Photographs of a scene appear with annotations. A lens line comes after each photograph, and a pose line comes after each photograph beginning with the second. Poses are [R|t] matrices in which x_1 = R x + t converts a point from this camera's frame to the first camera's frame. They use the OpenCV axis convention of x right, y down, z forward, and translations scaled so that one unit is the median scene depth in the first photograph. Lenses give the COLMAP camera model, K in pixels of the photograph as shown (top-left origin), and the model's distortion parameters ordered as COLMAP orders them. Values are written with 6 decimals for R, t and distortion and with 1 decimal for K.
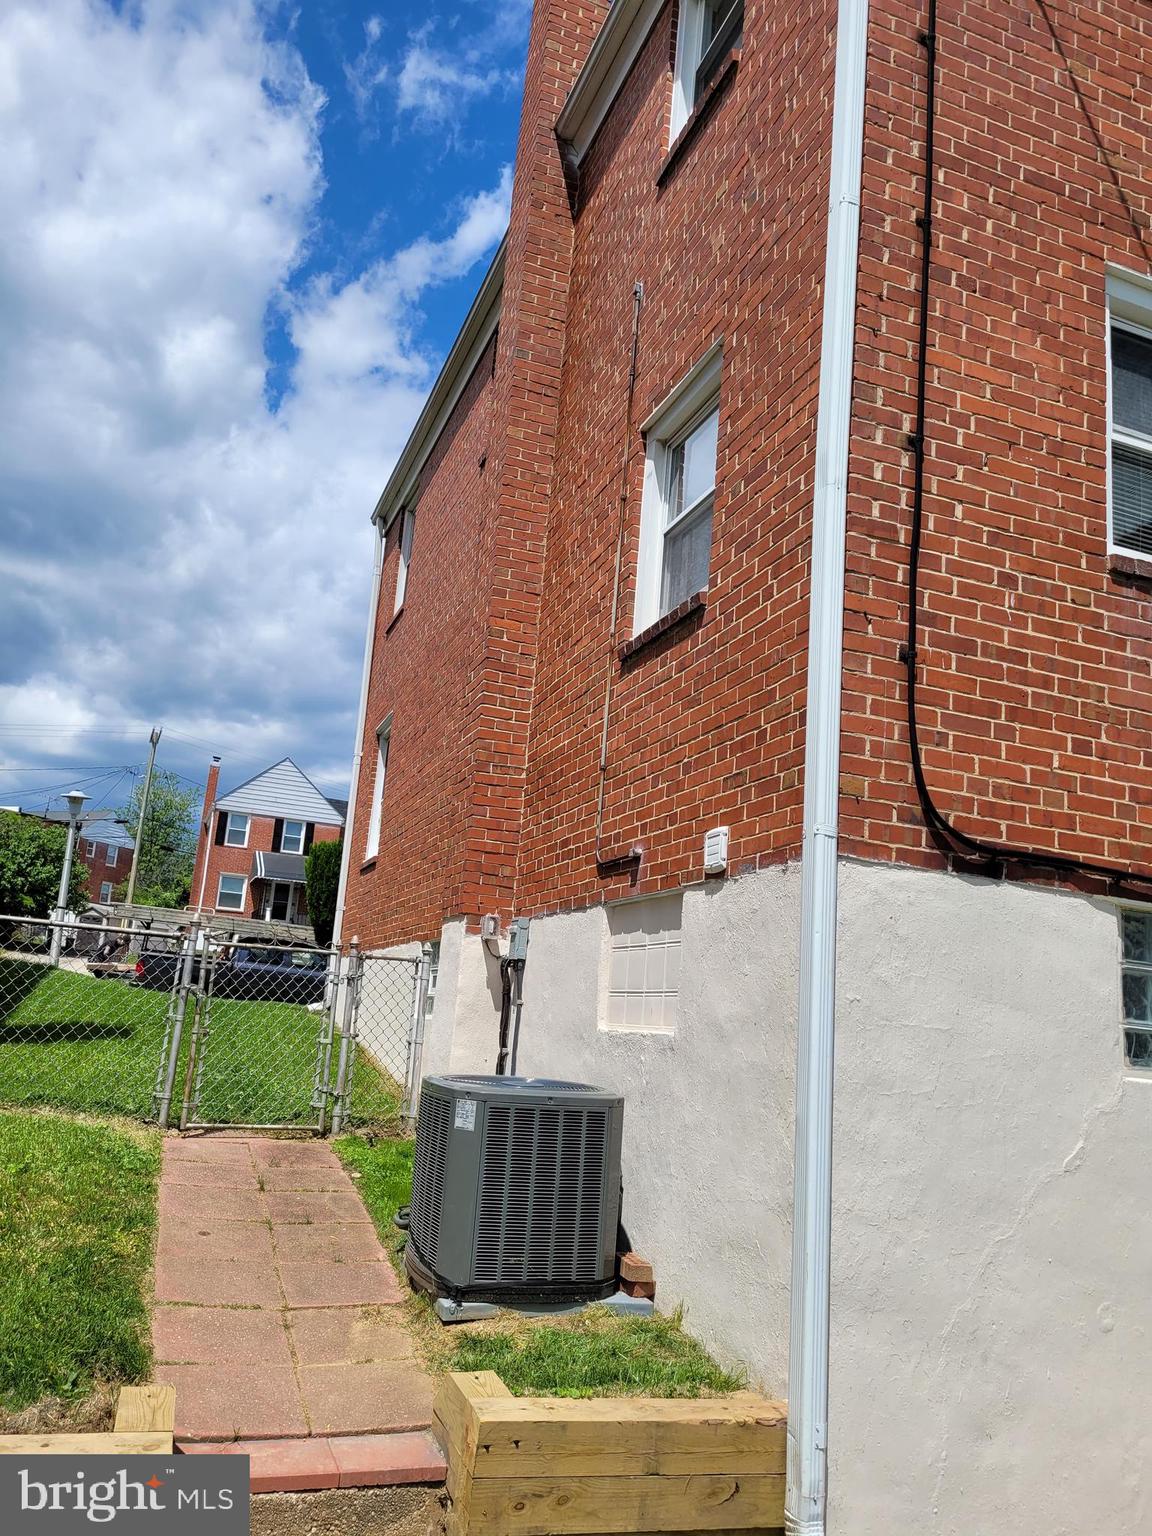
lens RADIAL K [[1209.7, 0, 603.1], [0, 1209.7, 761.3], [0, 0, 1]] dist [0.064534, -0.069283]
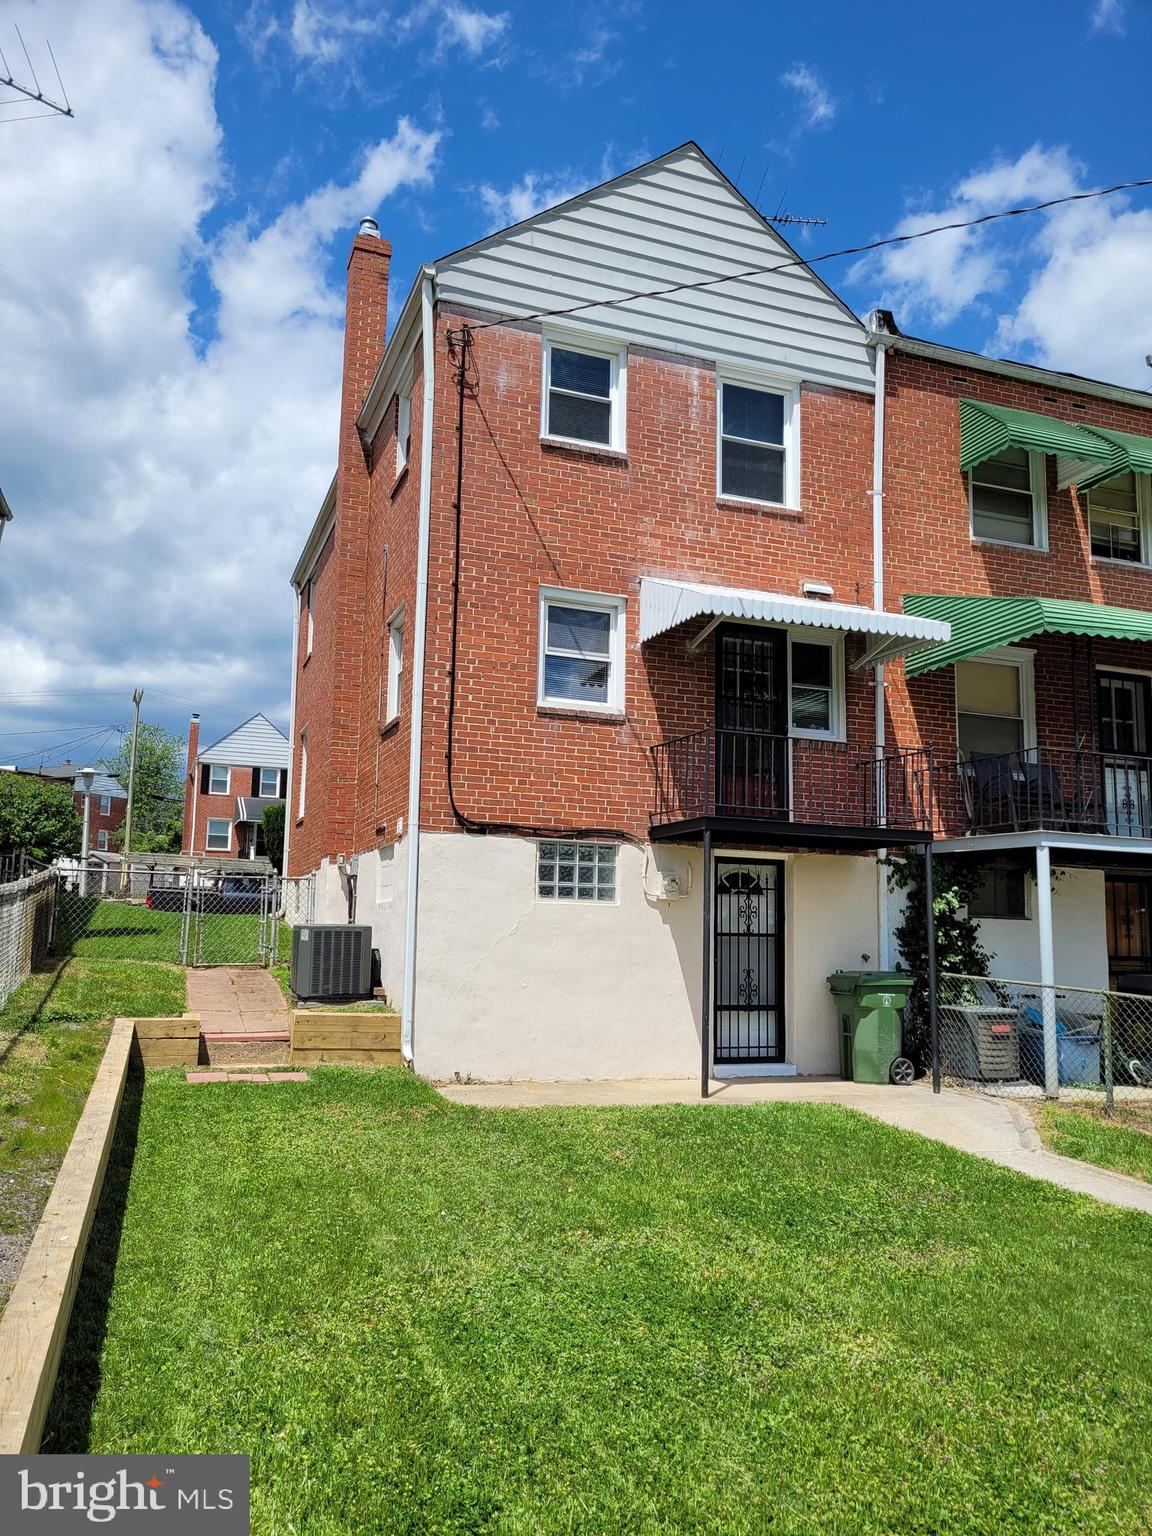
lens RADIAL K [[1209.7, 0, 603.1], [0, 1209.7, 761.3], [0, 0, 1]] dist [0.064534, -0.069283]
pose [[0.998238, -0.058227, 0.011409, 0.510456], [0.057304, 0.995961, 0.069125, -0.218388], [-0.015388, -0.068349, 0.997543, -1.559914]]
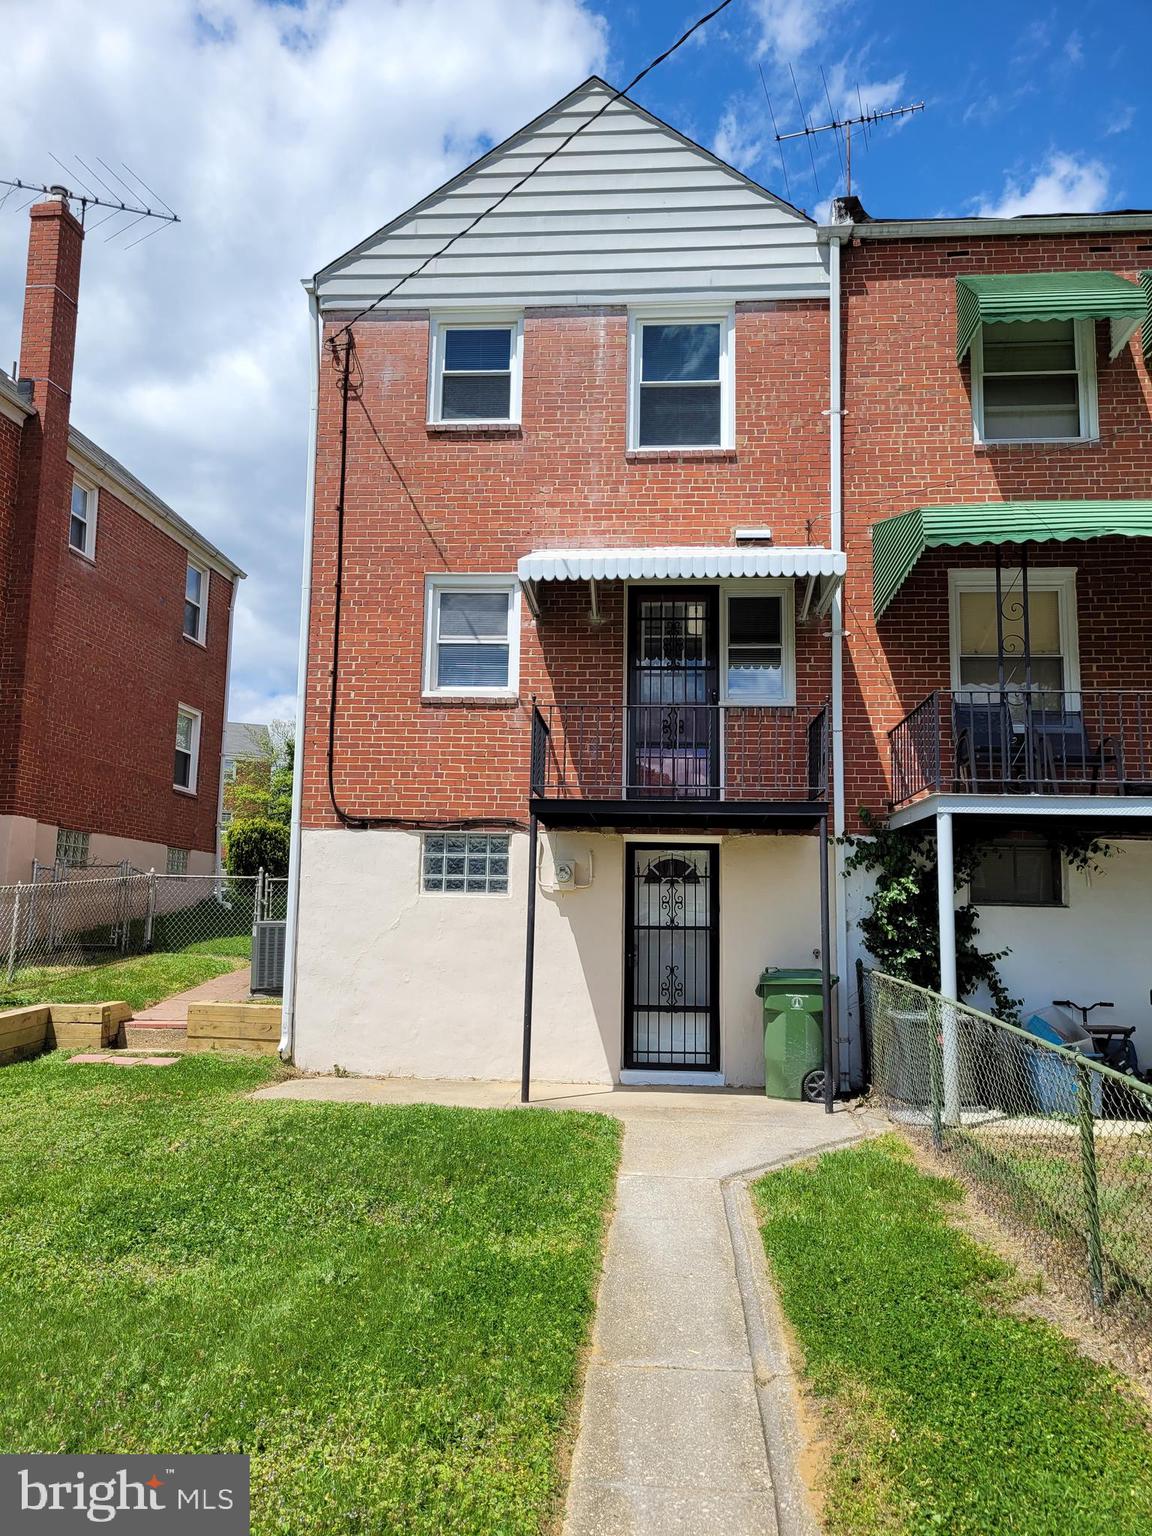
lens RADIAL K [[1209.7, 0, 603.1], [0, 1209.7, 761.3], [0, 0, 1]] dist [0.064534, -0.069283]
pose [[0.894724, -0.126317, -0.428384, 1.800862], [0.148052, 0.988822, 0.017651, -0.022909], [0.421366, -0.079216, 0.903424, -1.129754]]
